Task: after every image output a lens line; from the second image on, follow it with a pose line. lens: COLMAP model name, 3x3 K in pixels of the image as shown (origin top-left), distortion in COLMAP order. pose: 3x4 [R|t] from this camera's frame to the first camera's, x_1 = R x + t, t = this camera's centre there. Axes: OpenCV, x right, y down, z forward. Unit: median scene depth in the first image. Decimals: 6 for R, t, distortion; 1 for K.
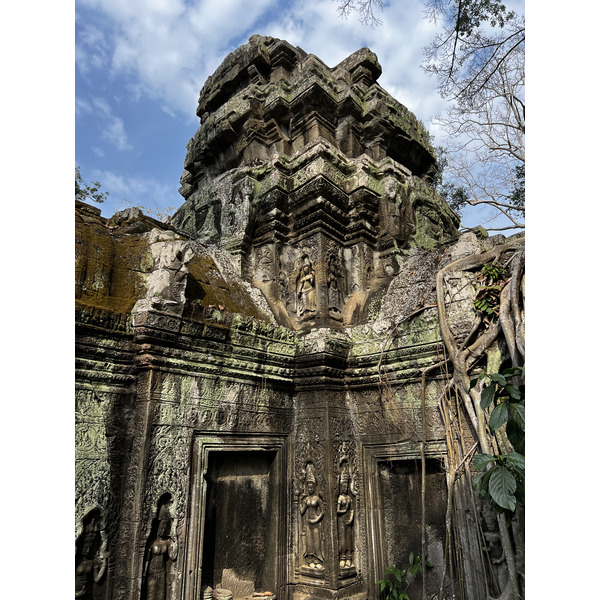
lens RADIAL K [[452.3, 0, 302.7], [0, 452.3, 304.0], [0, 0, 1]] dist [0.051572, -0.059379]
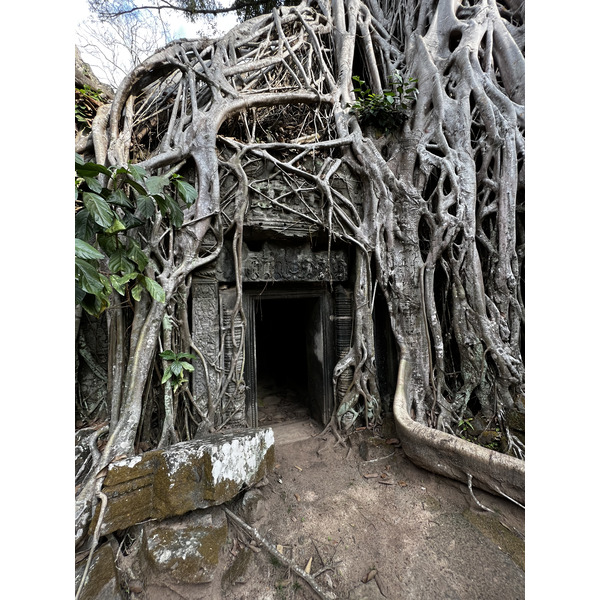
lens RADIAL K [[240.3, 0, 301.0], [0, 240.3, 297.2], [0, 0, 1]] dist [-0.001384, 0.000371]
pose [[0.412511, 0.036515, 0.910221, 0.149783], [-0.298802, 0.949339, 0.097332, 0.153016], [-0.860553, -0.312126, 0.402523, 0.283482]]
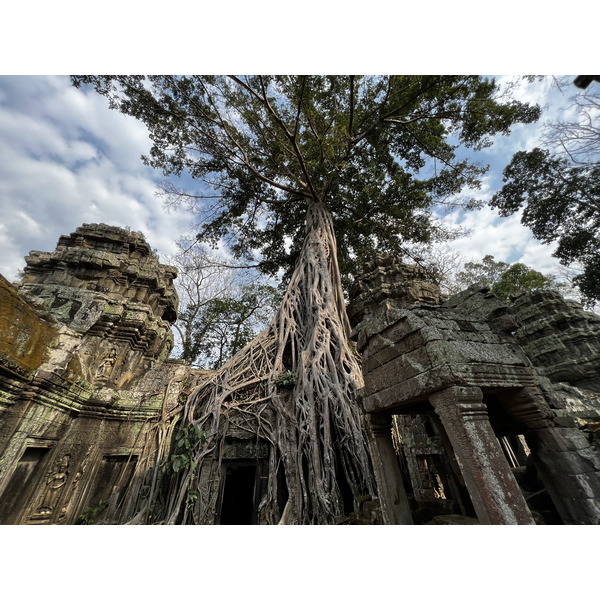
lens RADIAL K [[240.3, 0, 297.5], [0, 240.3, 297.9], [0, 0, 1]] dist [-0.001384, 0.000371]
pose [[0.489947, 0.501986, 0.712714, -0.619453], [-0.305139, 0.864598, -0.399199, -0.154931], [-0.816604, -0.021890, 0.576783, -0.472612]]
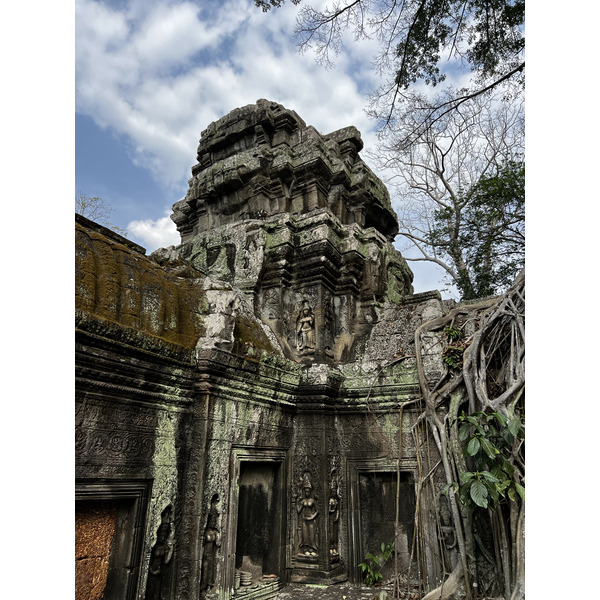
lens RADIAL K [[452.3, 0, 298.8], [0, 452.3, 299.5], [0, 0, 1]] dist [0.051572, -0.059379]
pose [[0.977702, 0.096780, 0.186366, -0.291709], [-0.092865, 0.995237, -0.029643, -0.088199], [-0.188347, 0.011675, 0.982033, -0.241478]]
